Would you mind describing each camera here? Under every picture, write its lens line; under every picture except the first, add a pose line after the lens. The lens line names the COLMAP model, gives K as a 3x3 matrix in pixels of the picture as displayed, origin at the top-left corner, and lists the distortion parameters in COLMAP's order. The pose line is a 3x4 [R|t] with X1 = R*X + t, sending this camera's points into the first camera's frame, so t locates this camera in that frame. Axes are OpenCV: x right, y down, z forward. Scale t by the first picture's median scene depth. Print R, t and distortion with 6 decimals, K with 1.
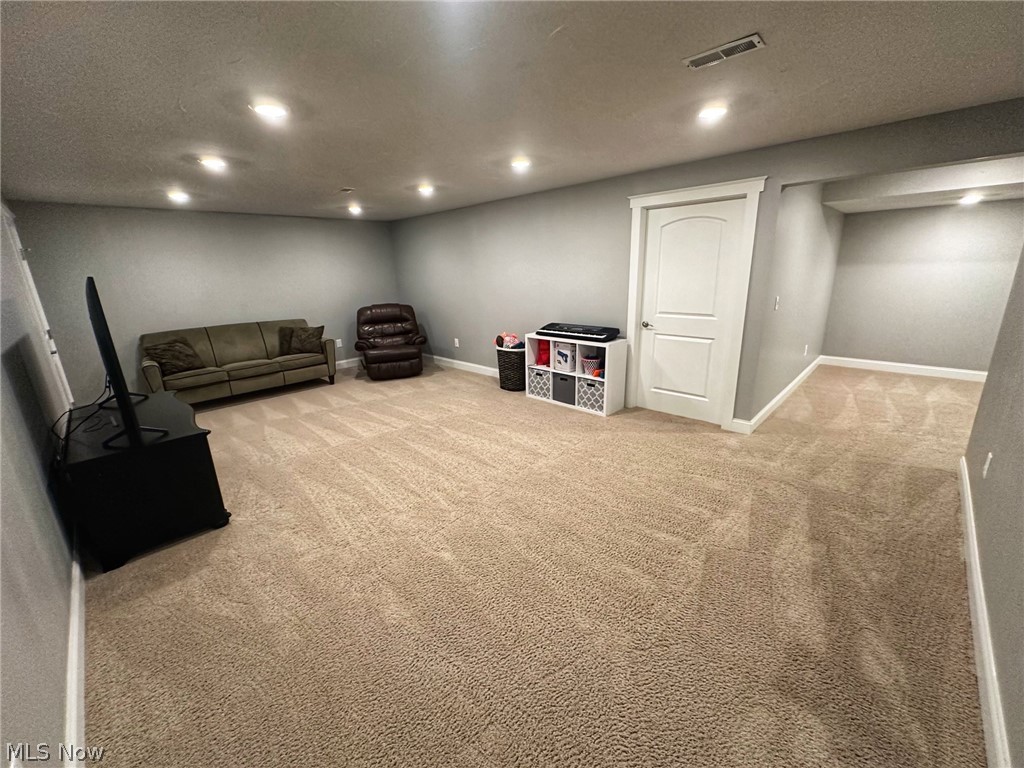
lens RADIAL K [[410.2, 0, 510.0], [0, 410.2, 385.7], [0, 0, 1]] dist [-0.001981, 0.000488]
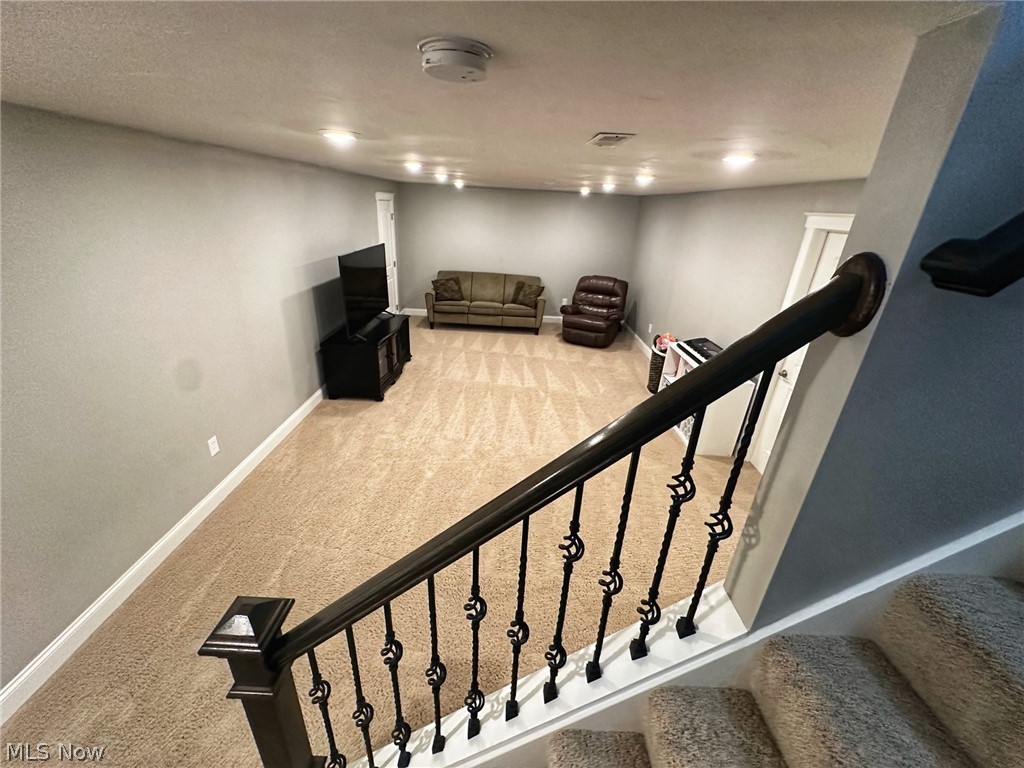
lens RADIAL K [[410.2, 0, 510.9], [0, 410.2, 380.3], [0, 0, 1]] dist [-0.001981, 0.000488]
pose [[0.696118, 0.347163, -0.628408, 0.350125], [-0.271516, 0.937604, 0.217206, -0.126145], [0.664604, 0.019422, 0.746944, 0.027076]]
